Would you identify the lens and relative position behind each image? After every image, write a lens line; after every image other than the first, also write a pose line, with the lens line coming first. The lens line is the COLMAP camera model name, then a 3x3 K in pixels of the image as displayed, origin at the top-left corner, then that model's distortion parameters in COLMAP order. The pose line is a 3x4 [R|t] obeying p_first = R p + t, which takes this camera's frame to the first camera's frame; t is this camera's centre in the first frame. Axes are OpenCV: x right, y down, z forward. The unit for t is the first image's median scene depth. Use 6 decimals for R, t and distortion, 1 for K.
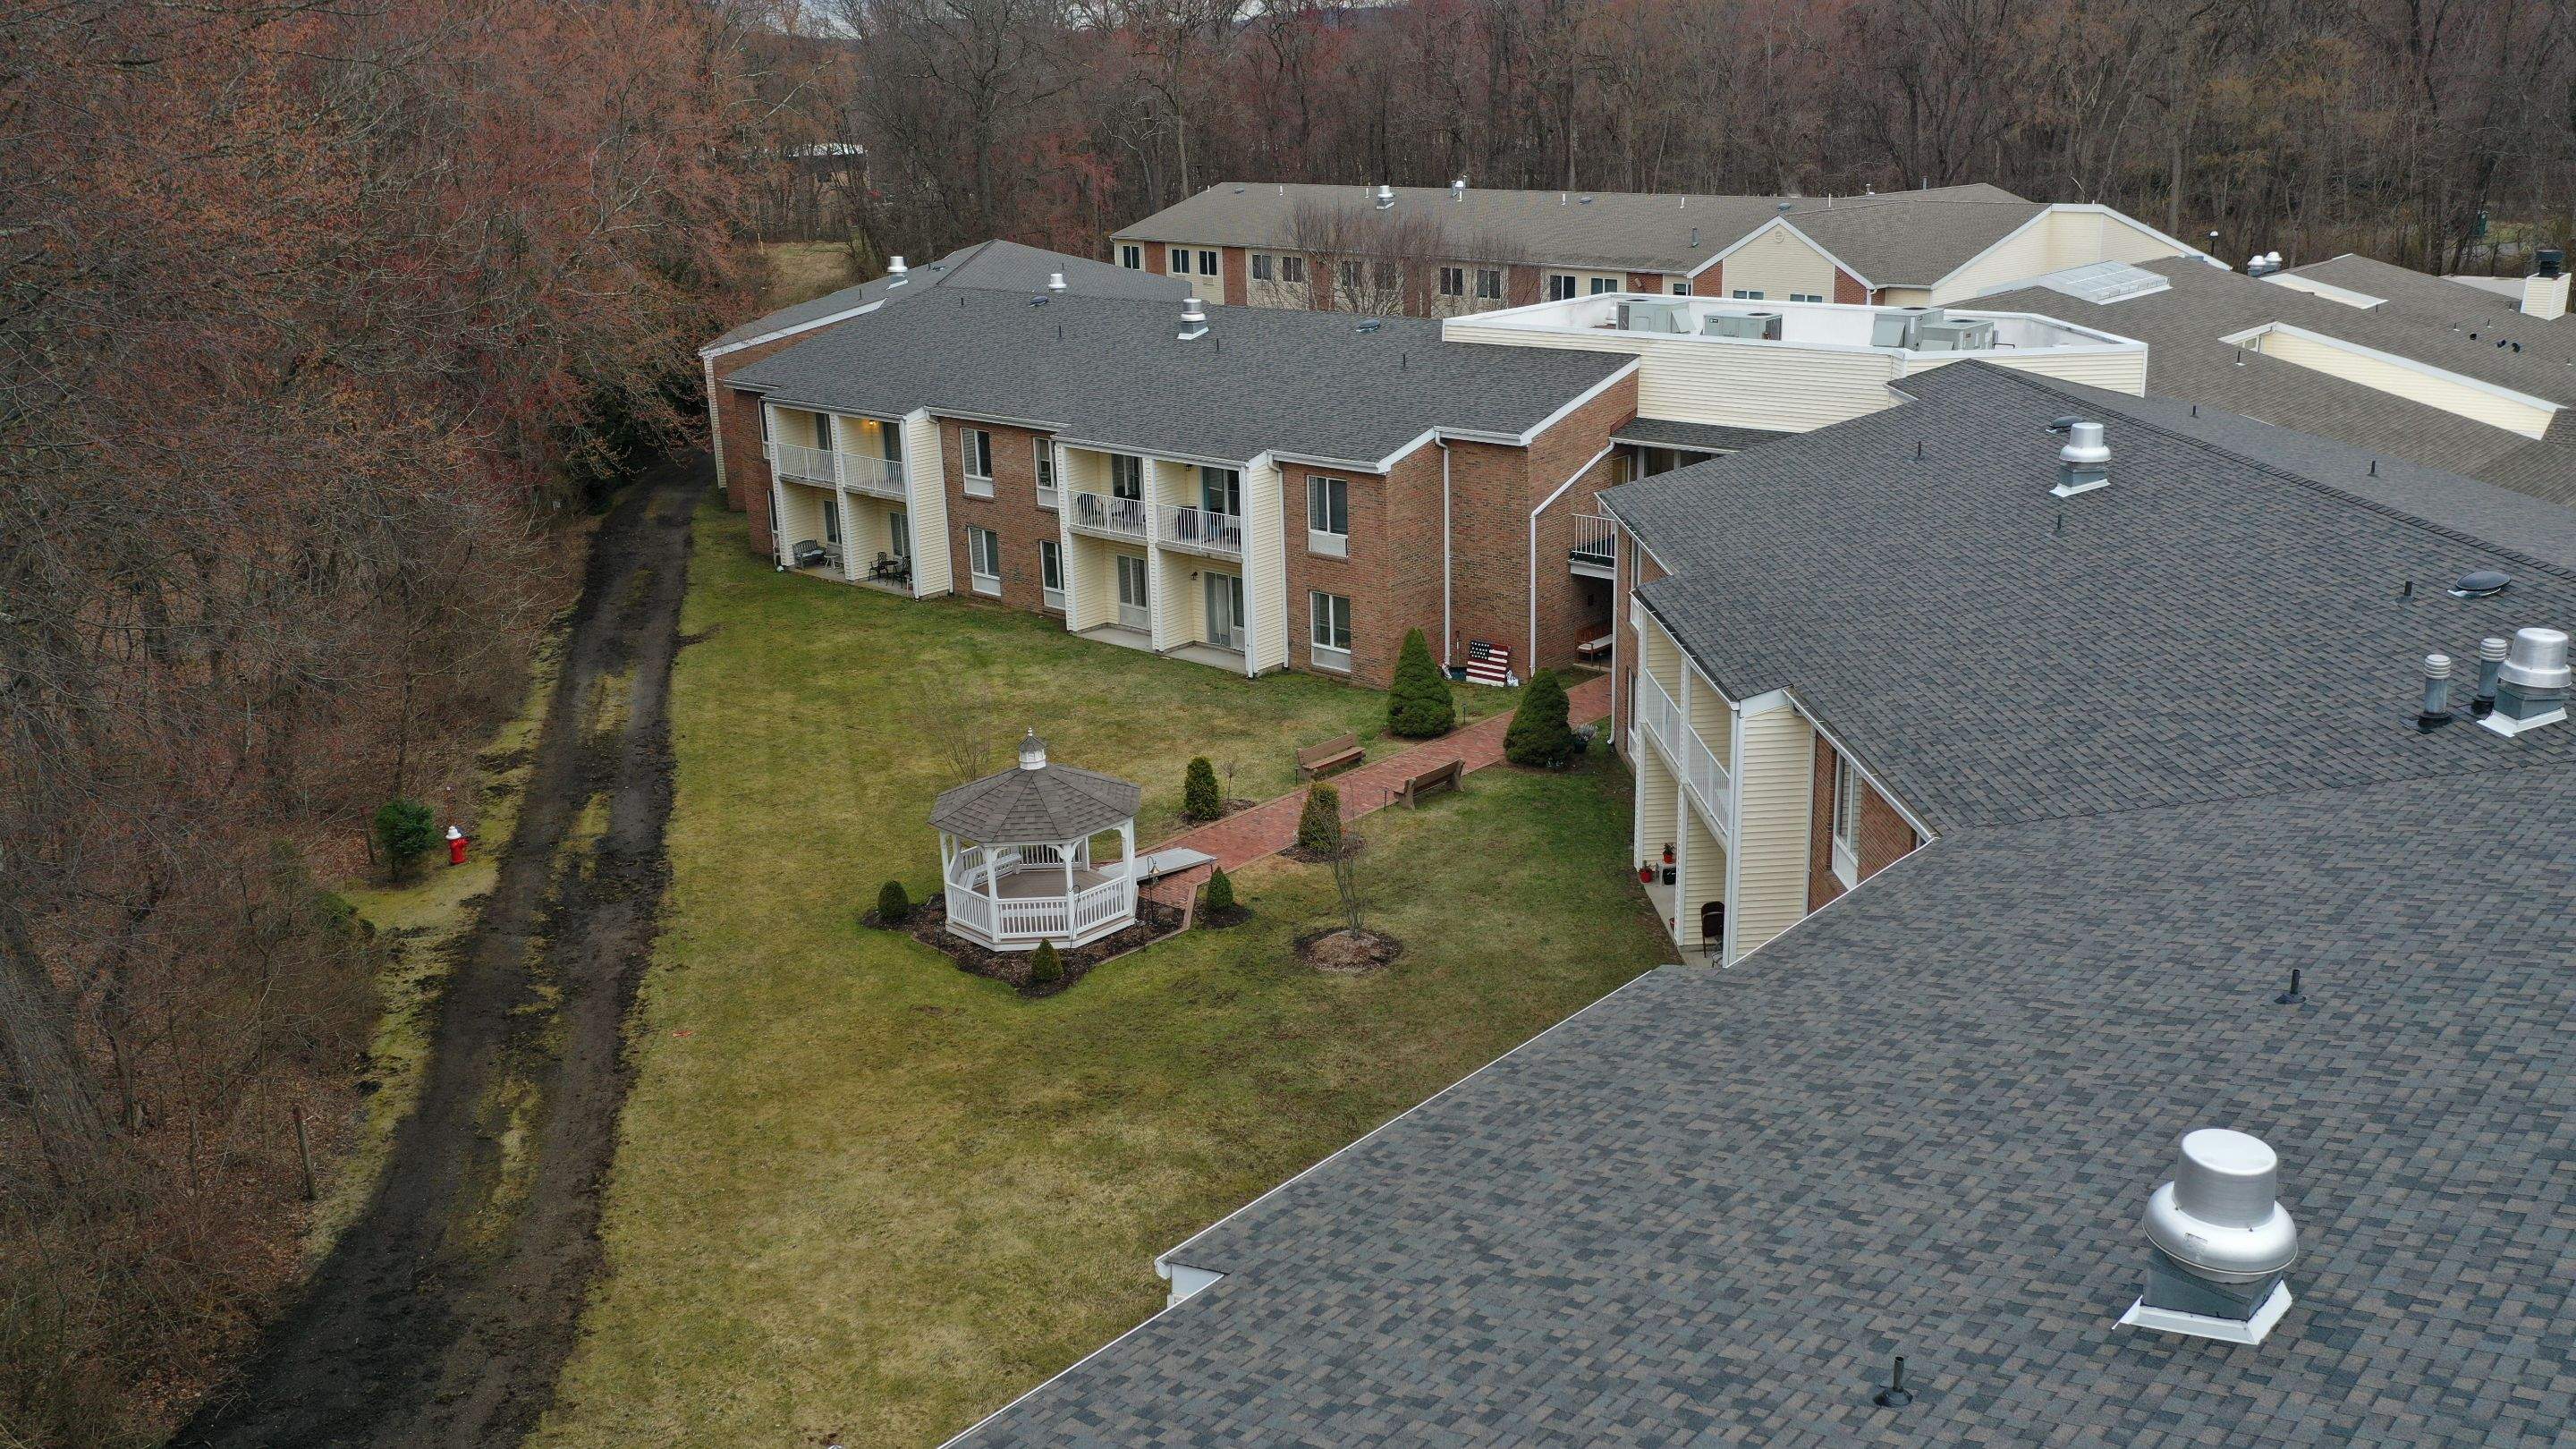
lens RADIAL K [[2053.2, 0, 1289.4], [0, 2053.2, 723.3], [0, 0, 1]] dist [0.013866, 0.005645]
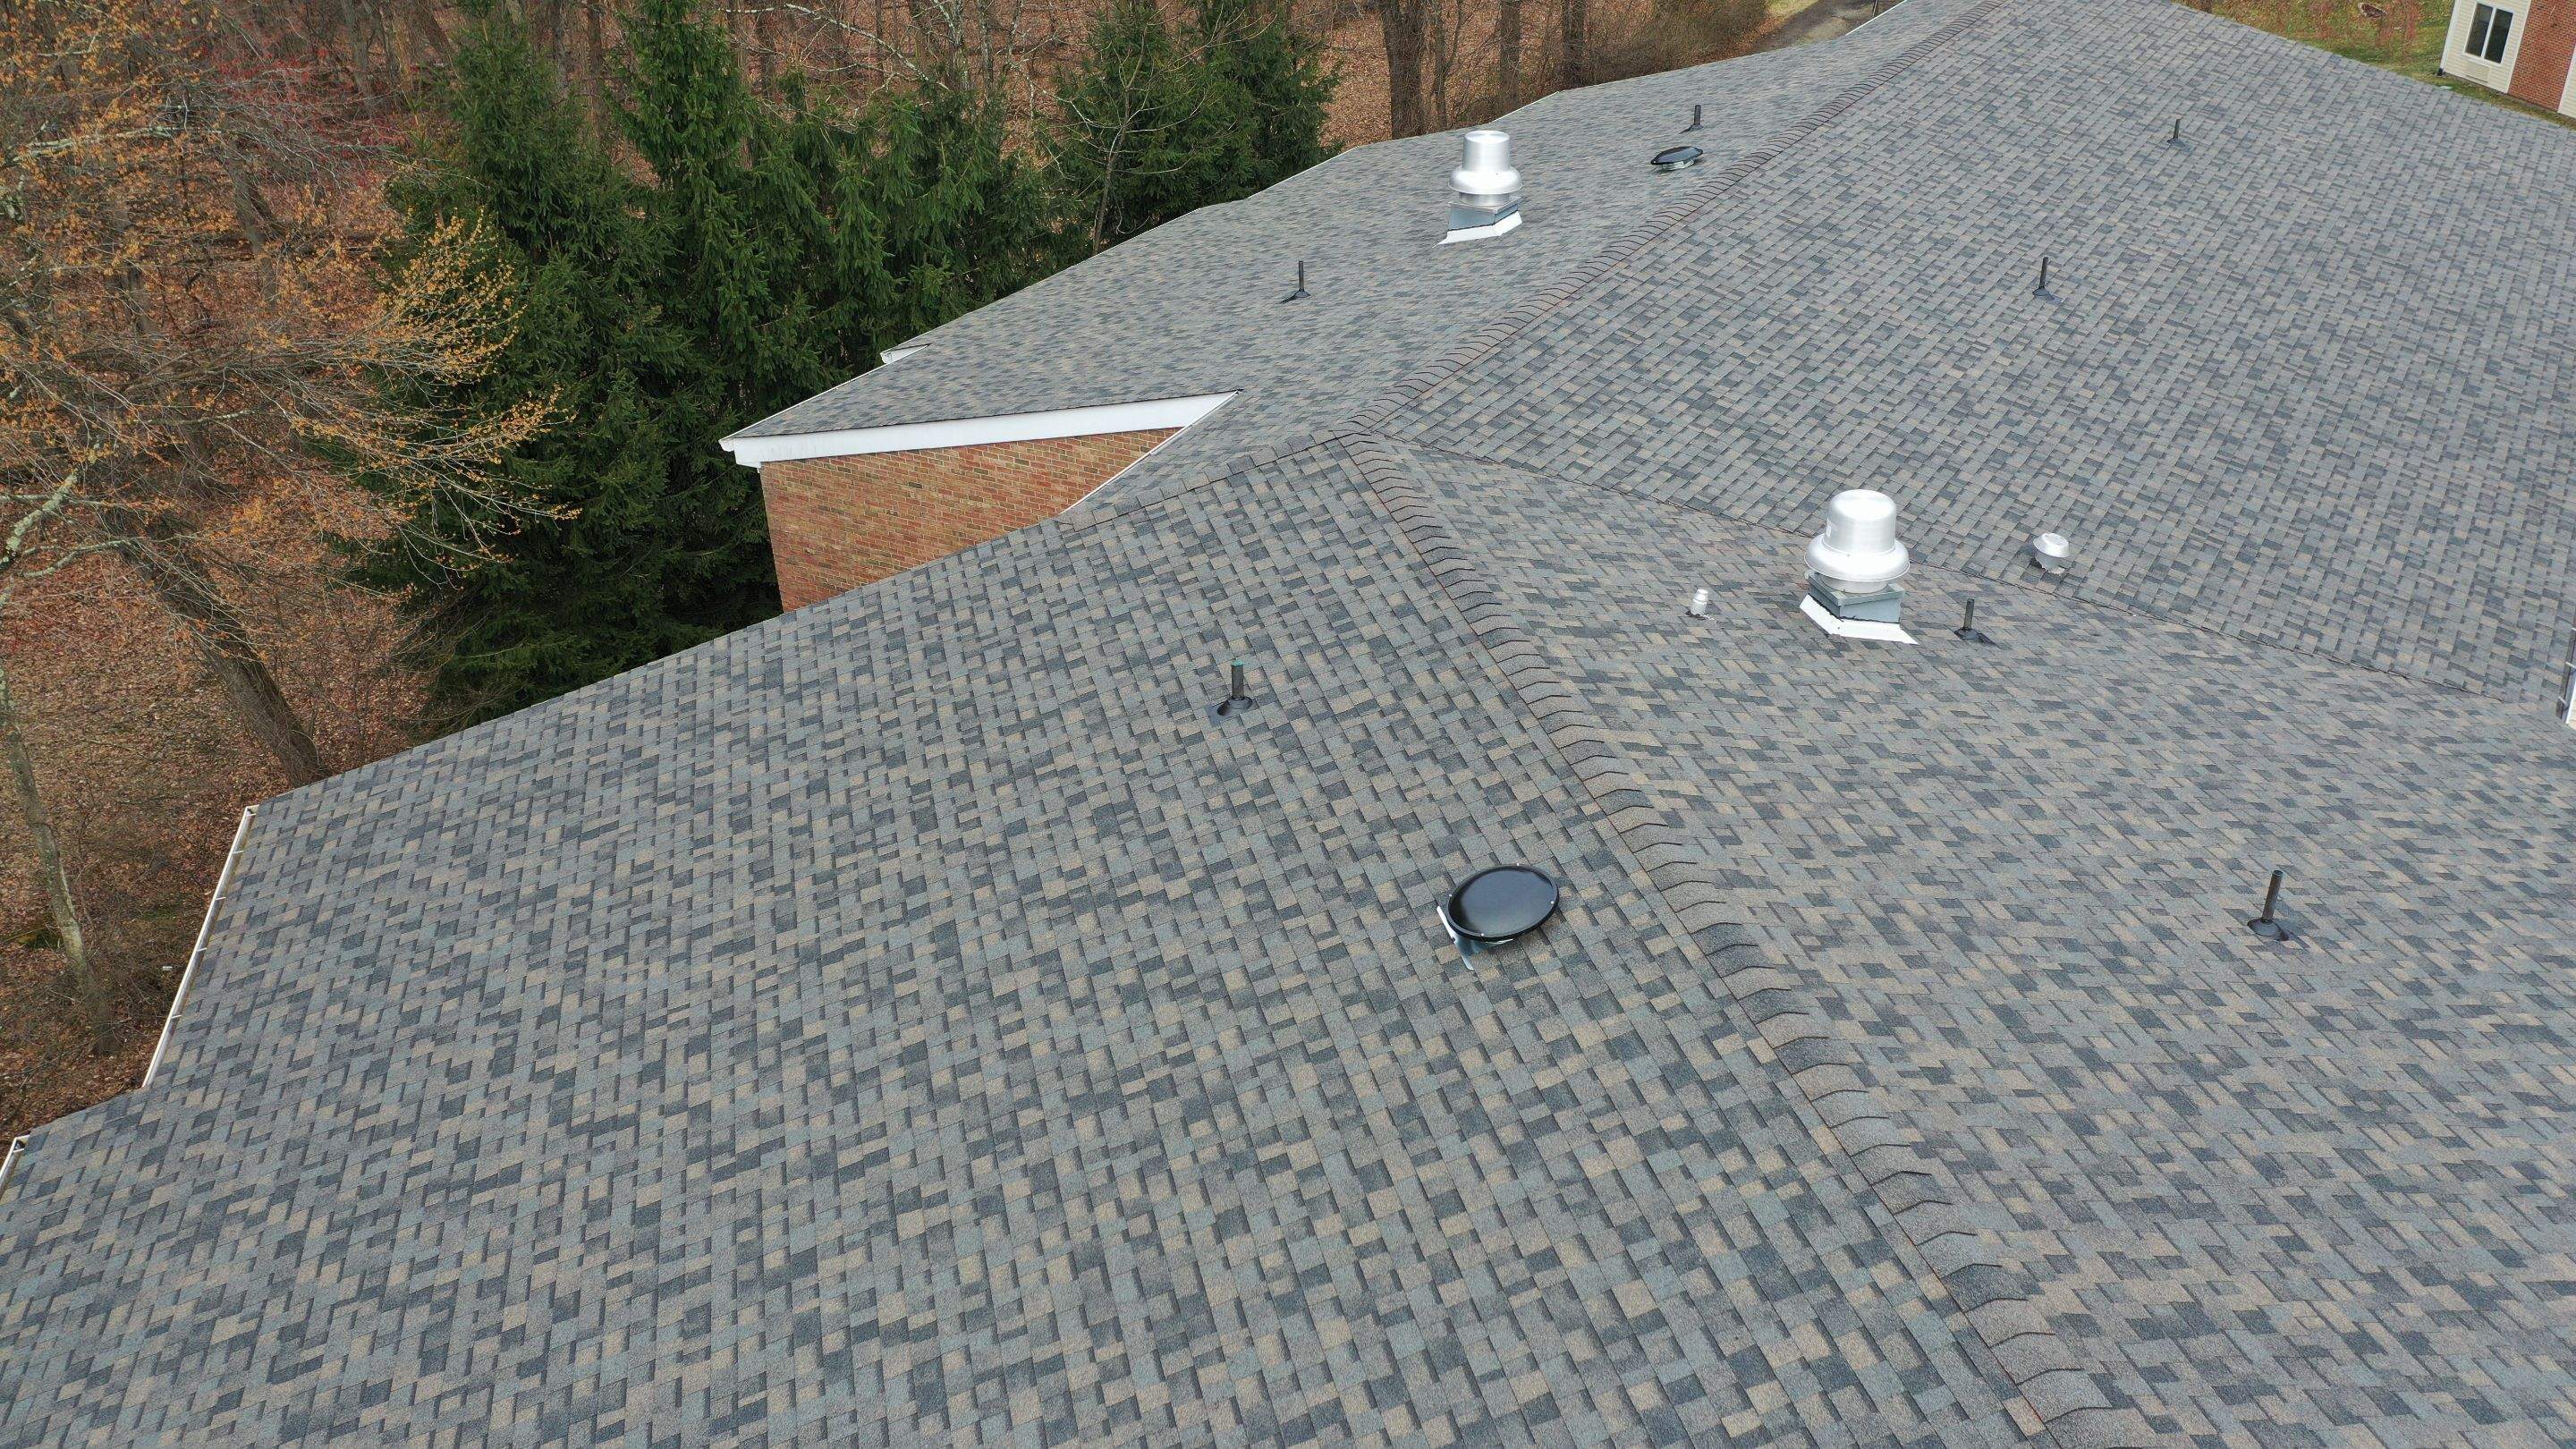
lens RADIAL K [[2053.2, 0, 1290.1], [0, 2053.2, 724.3], [0, 0, 1]] dist [0.013866, 0.005645]
pose [[0.830828, 0.276866, -0.482774, -0.115618], [-0.159255, 0.949472, 0.270444, -0.484738], [0.533257, -0.147808, 0.832940, 1.603804]]
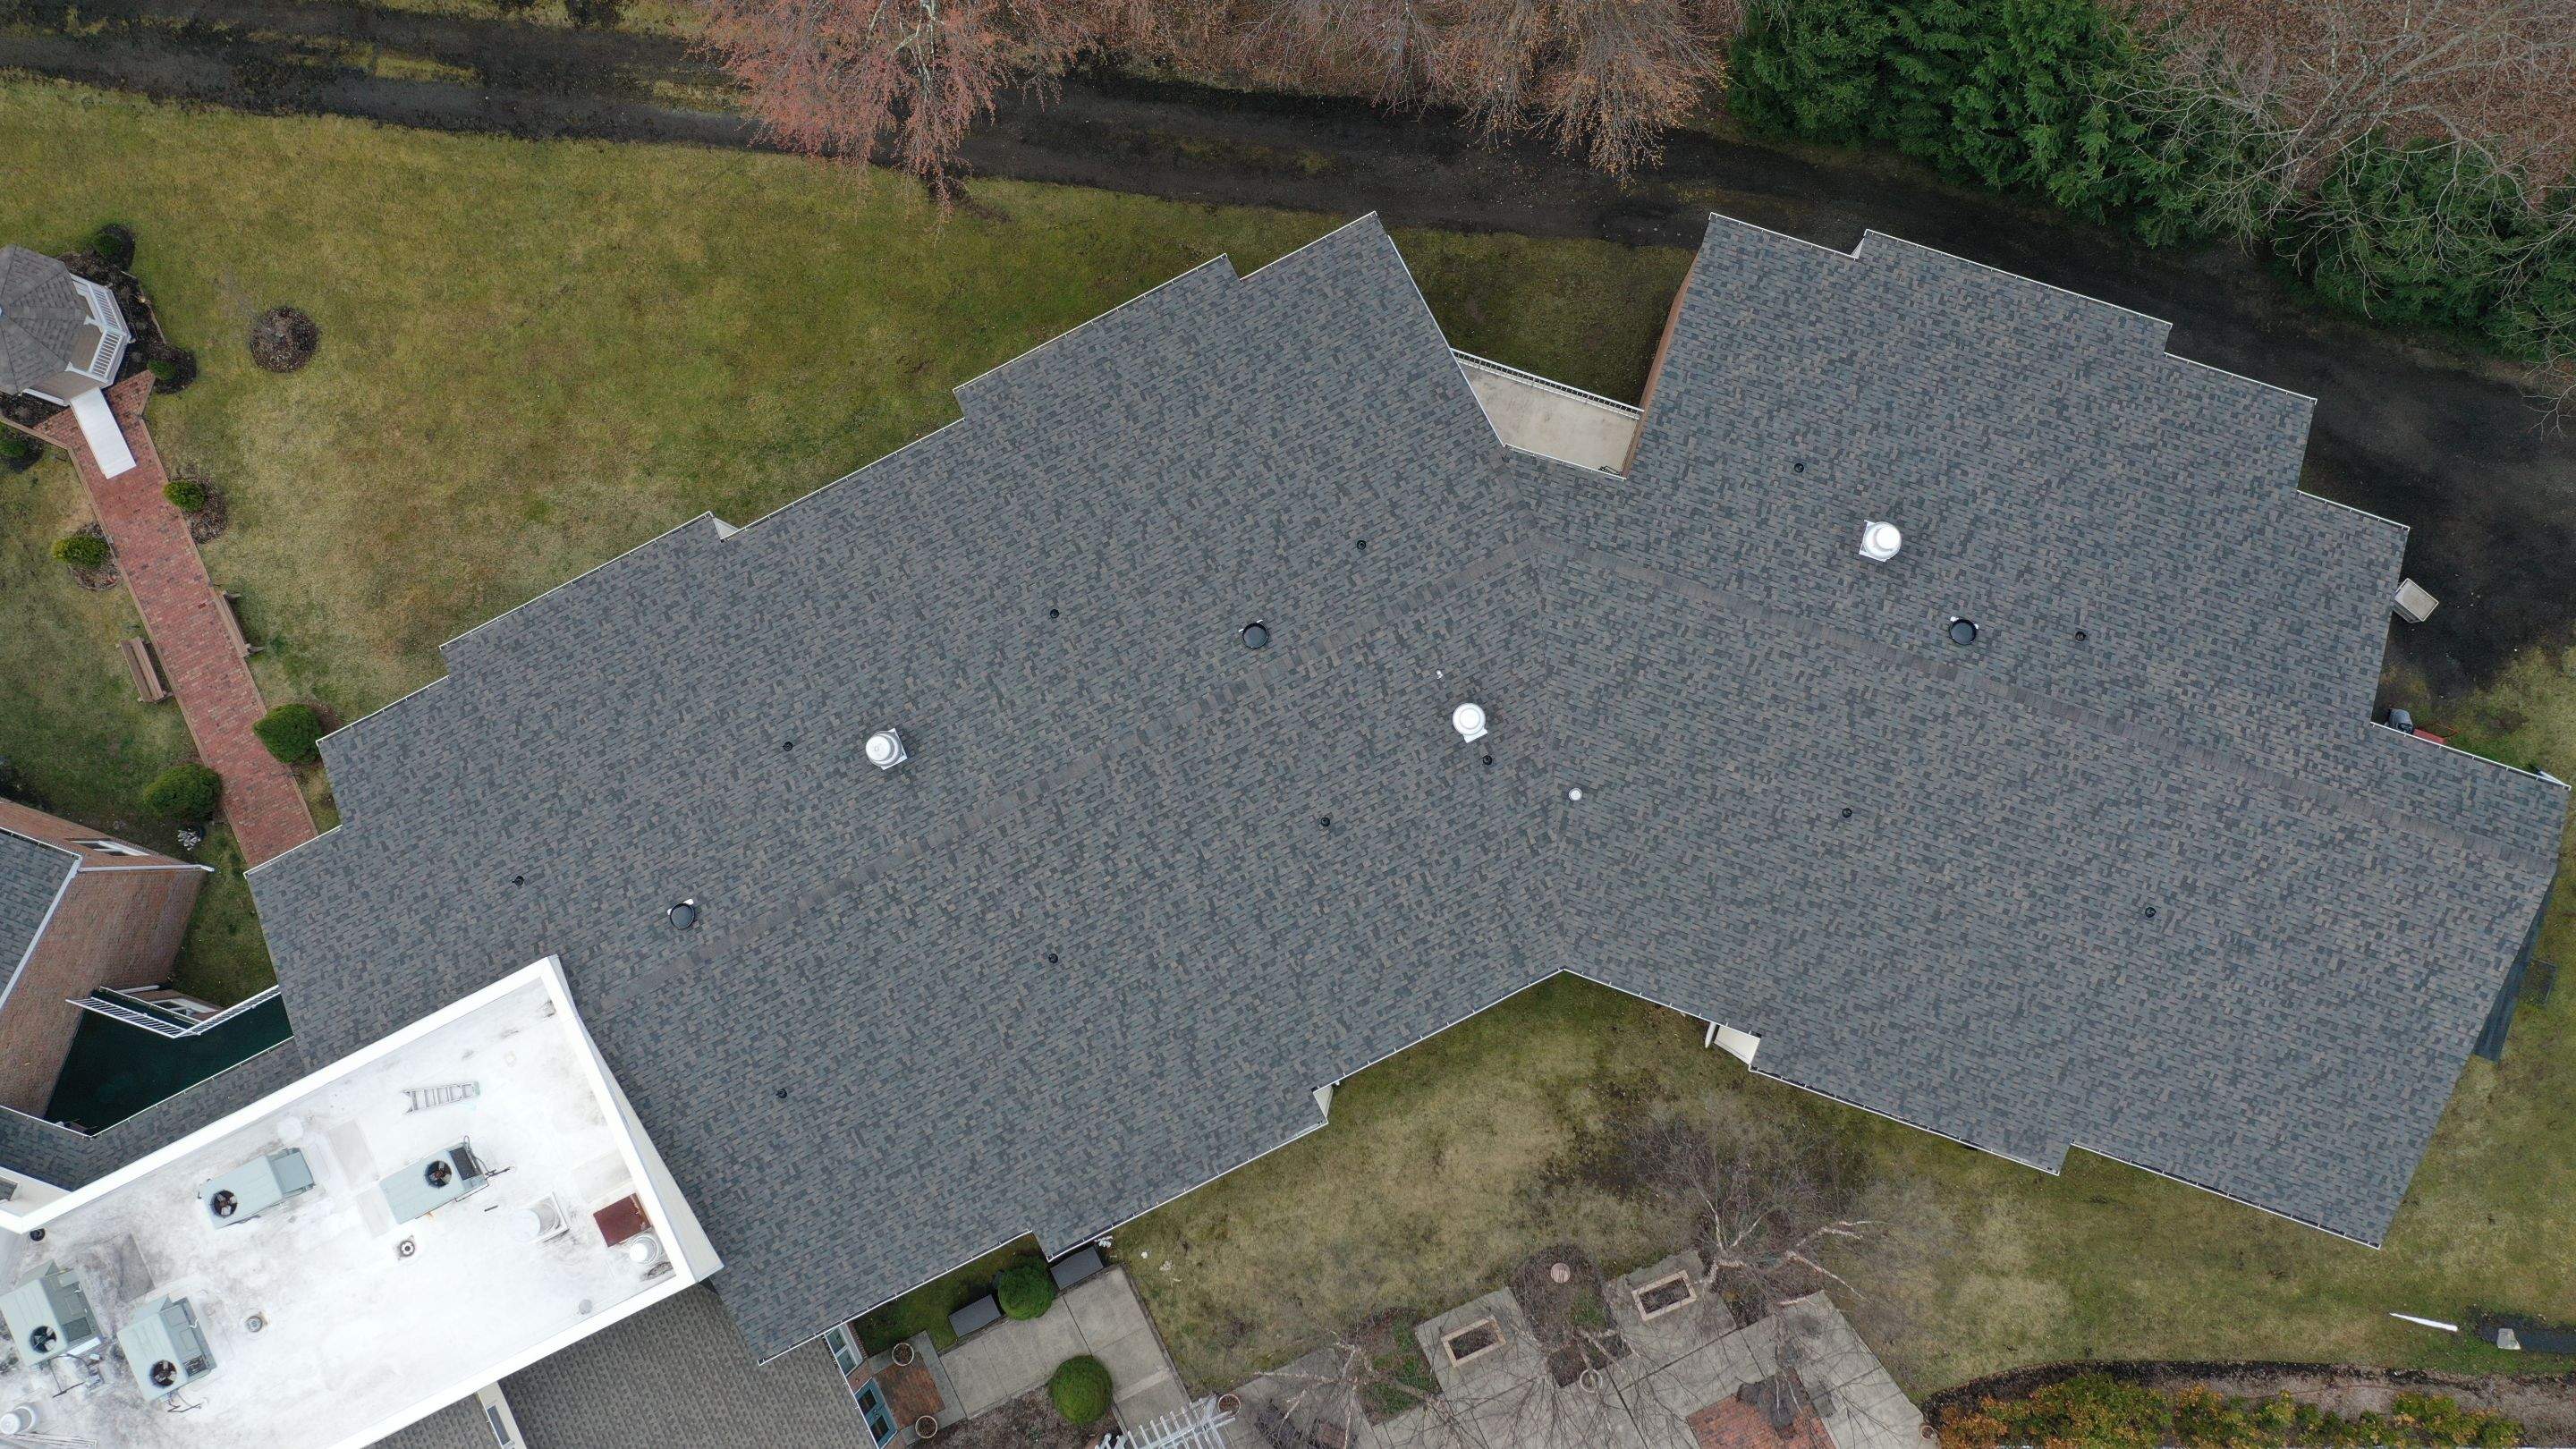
lens RADIAL K [[2053.2, 0, 1288.2], [0, 2053.2, 725.0], [0, 0, 1]] dist [0.013866, 0.005645]
pose [[-0.359934, 0.932967, -0.004469, -0.177313], [-0.216831, -0.078992, 0.973008, -1.624713], [0.907431, 0.351188, 0.230728, 1.611613]]
